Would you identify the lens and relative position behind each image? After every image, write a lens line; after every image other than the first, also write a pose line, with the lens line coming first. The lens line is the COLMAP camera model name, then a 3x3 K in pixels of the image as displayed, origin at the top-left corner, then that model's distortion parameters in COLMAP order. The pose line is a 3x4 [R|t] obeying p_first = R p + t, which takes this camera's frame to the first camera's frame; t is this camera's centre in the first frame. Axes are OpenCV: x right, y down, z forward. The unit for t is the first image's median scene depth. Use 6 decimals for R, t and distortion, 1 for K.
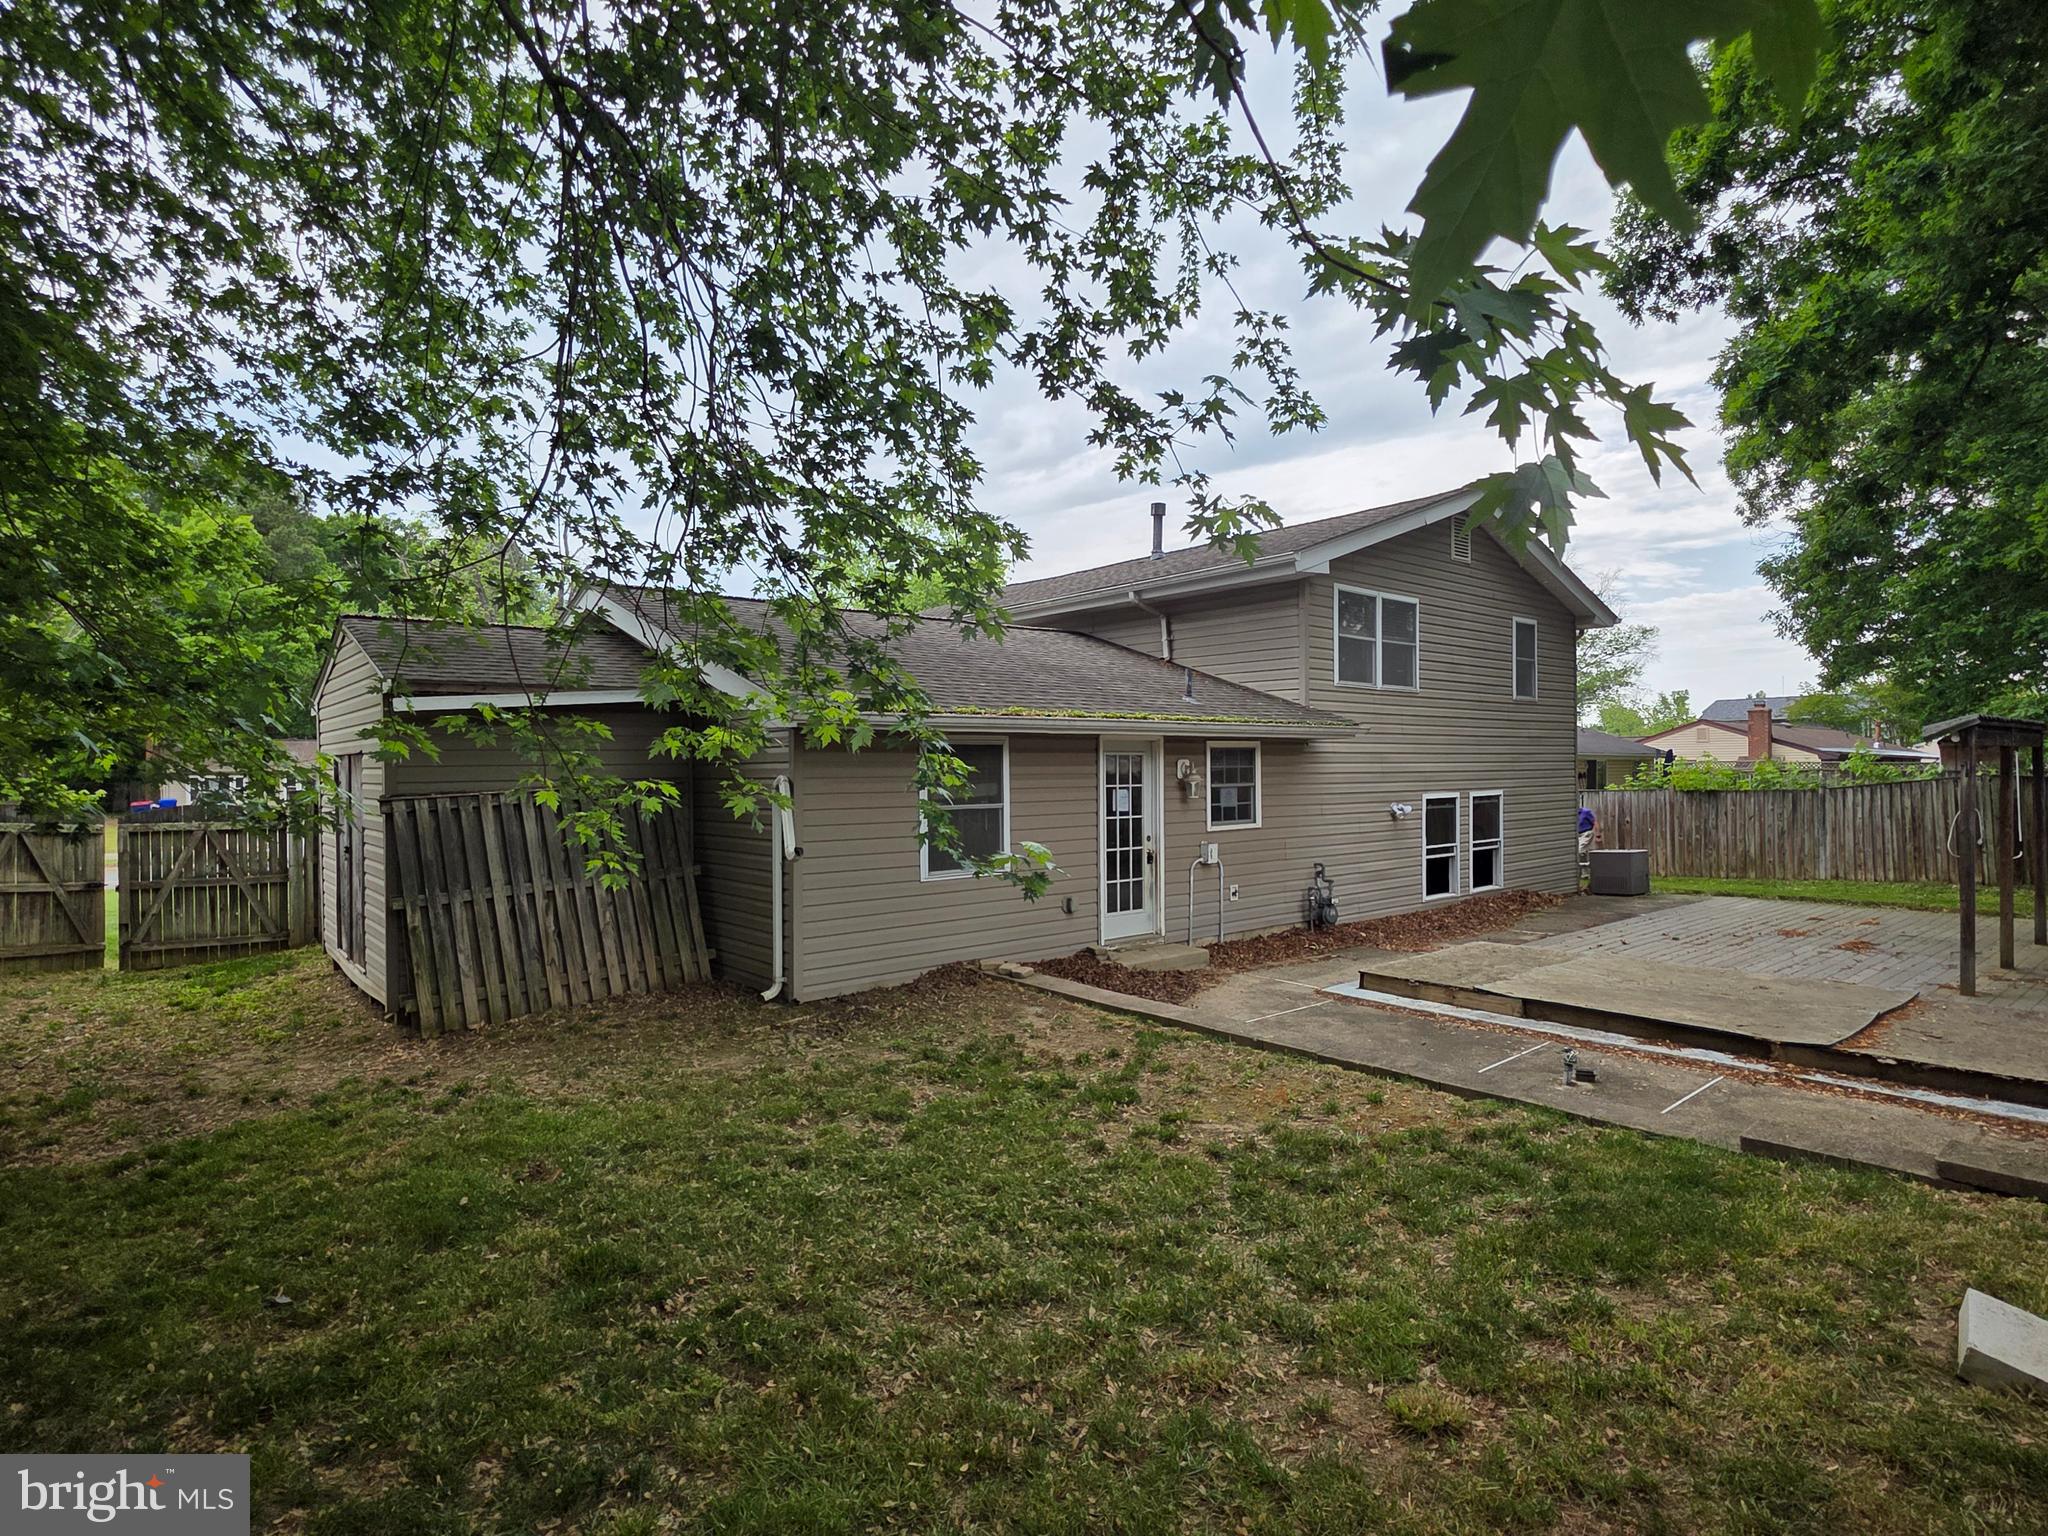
lens RADIAL K [[1076.5, 0, 1024.0], [0, 1076.5, 768.0], [0, 0, 1]] dist [-0.000785, -0.000107]
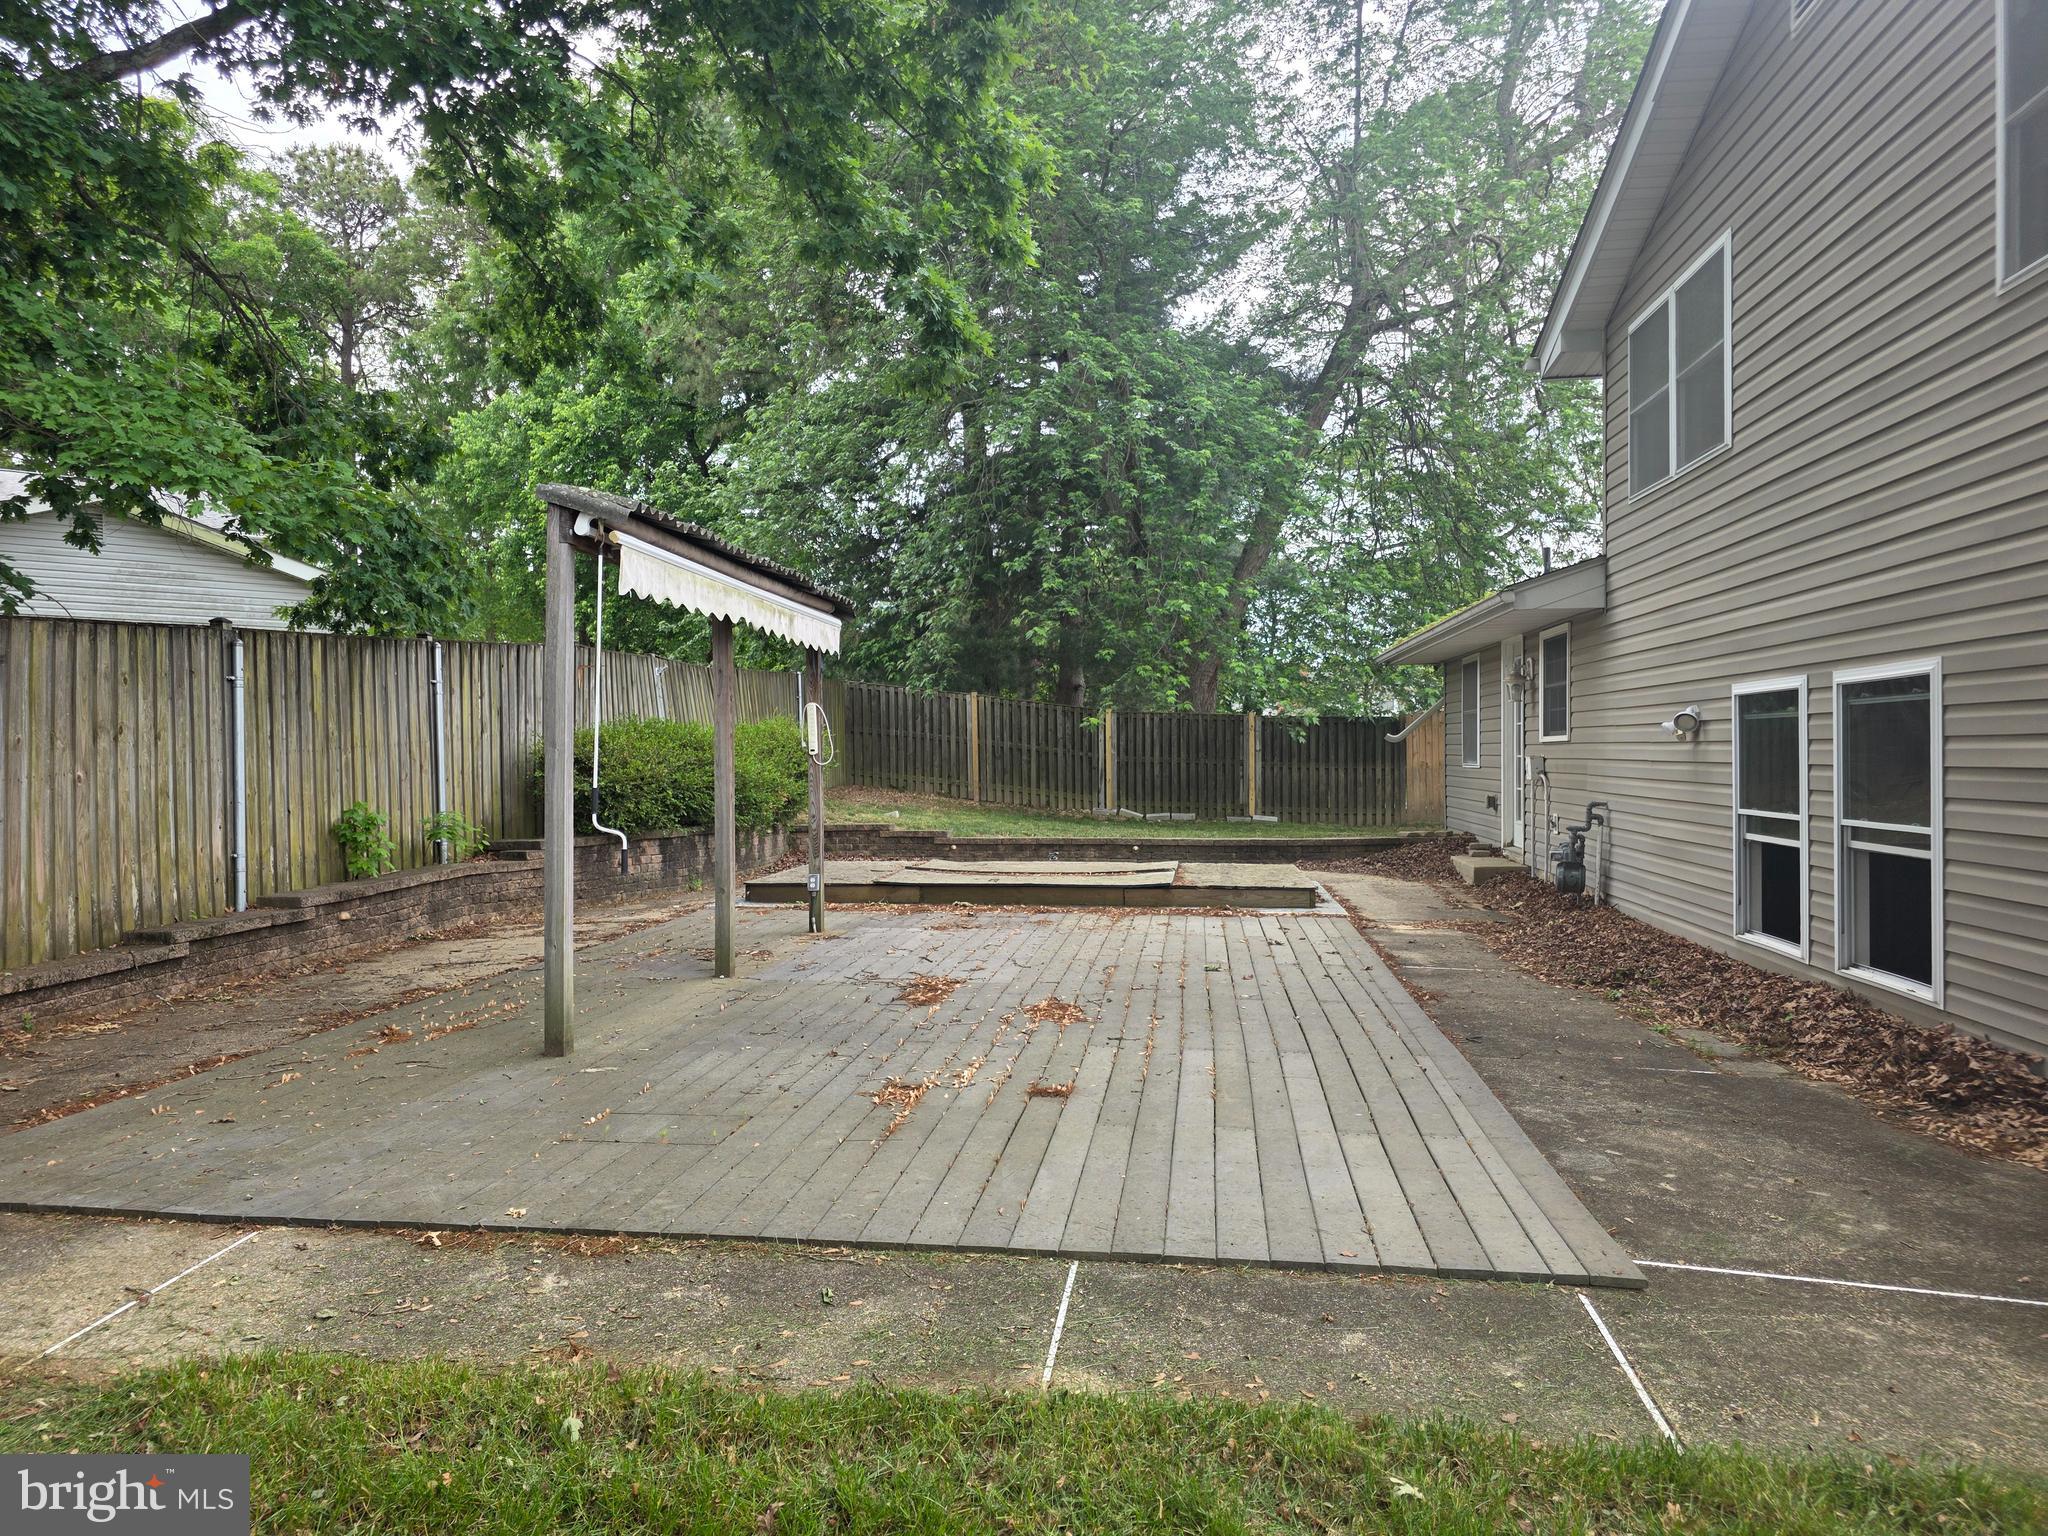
lens RADIAL K [[1358.7, 0, 1024.0], [0, 1358.7, 768.0], [0, 0, 1]] dist [0.022022, -0.001948]
pose [[-0.732967, 0.025208, -0.679797, 1.013653], [0.017047, 0.999680, 0.018689, 0.045556], [0.680050, 0.002110, -0.733163, 1.292715]]
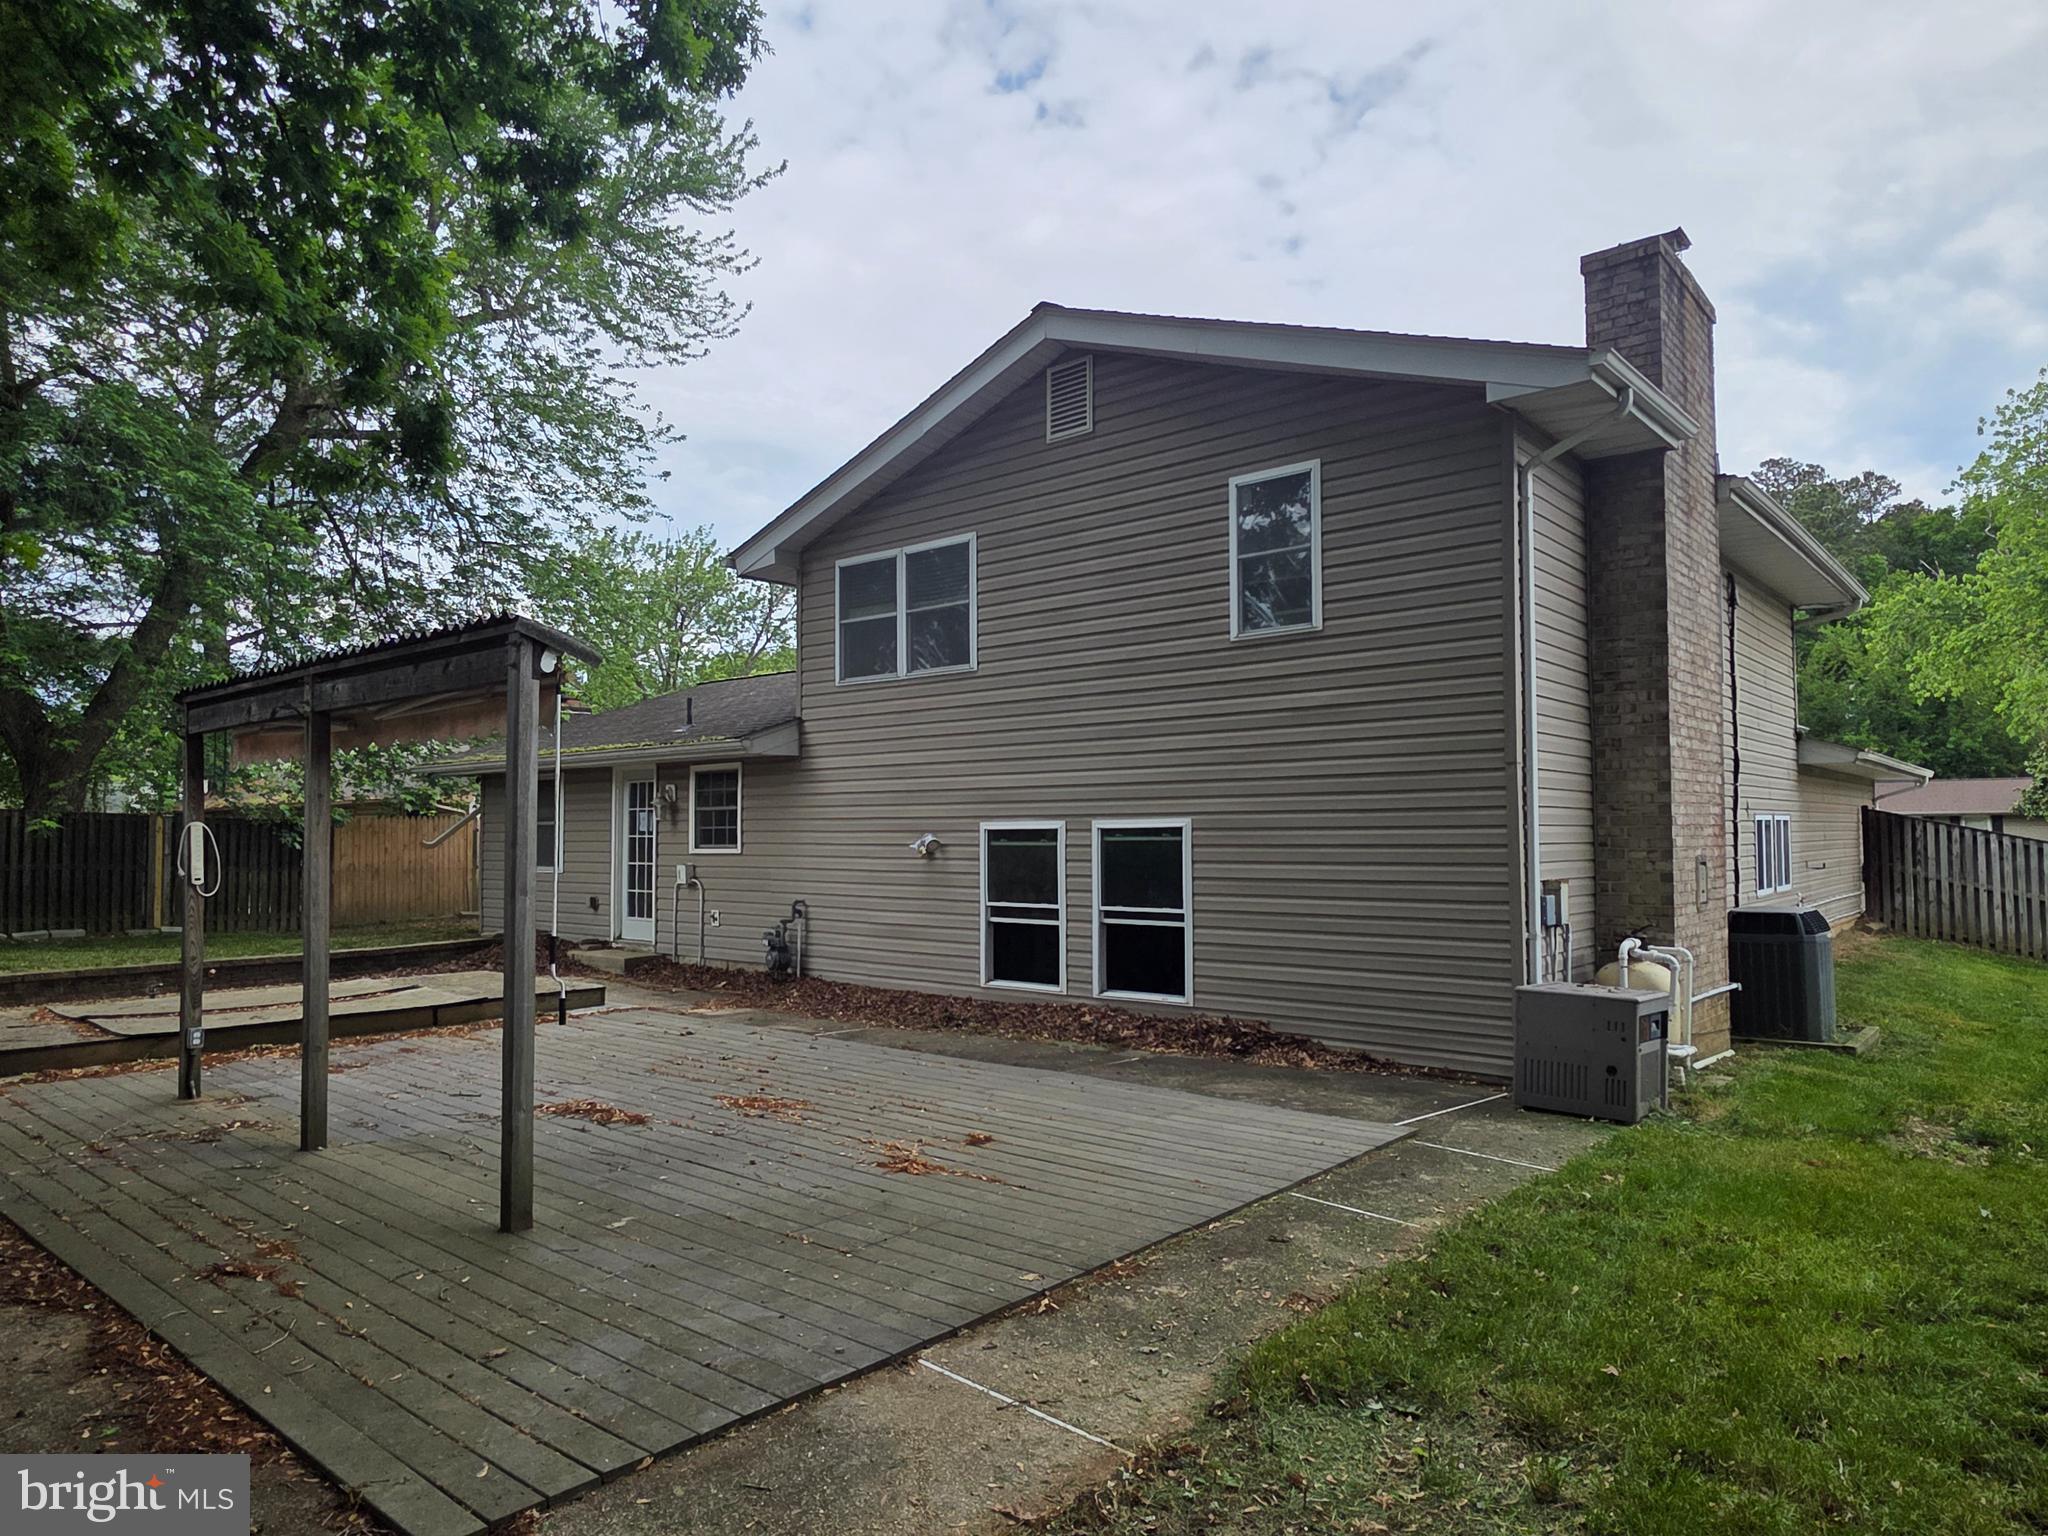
lens RADIAL K [[1262.6, 0, 1024.0], [0, 1262.6, 768.0], [0, 0, 1]] dist [-0.017855, -0.000388]
pose [[0.170794, -0.039835, -0.984501, 1.223168], [0.006102, 0.999206, -0.039372, 0.023188], [0.985288, 0.000717, 0.170902, 0.956475]]
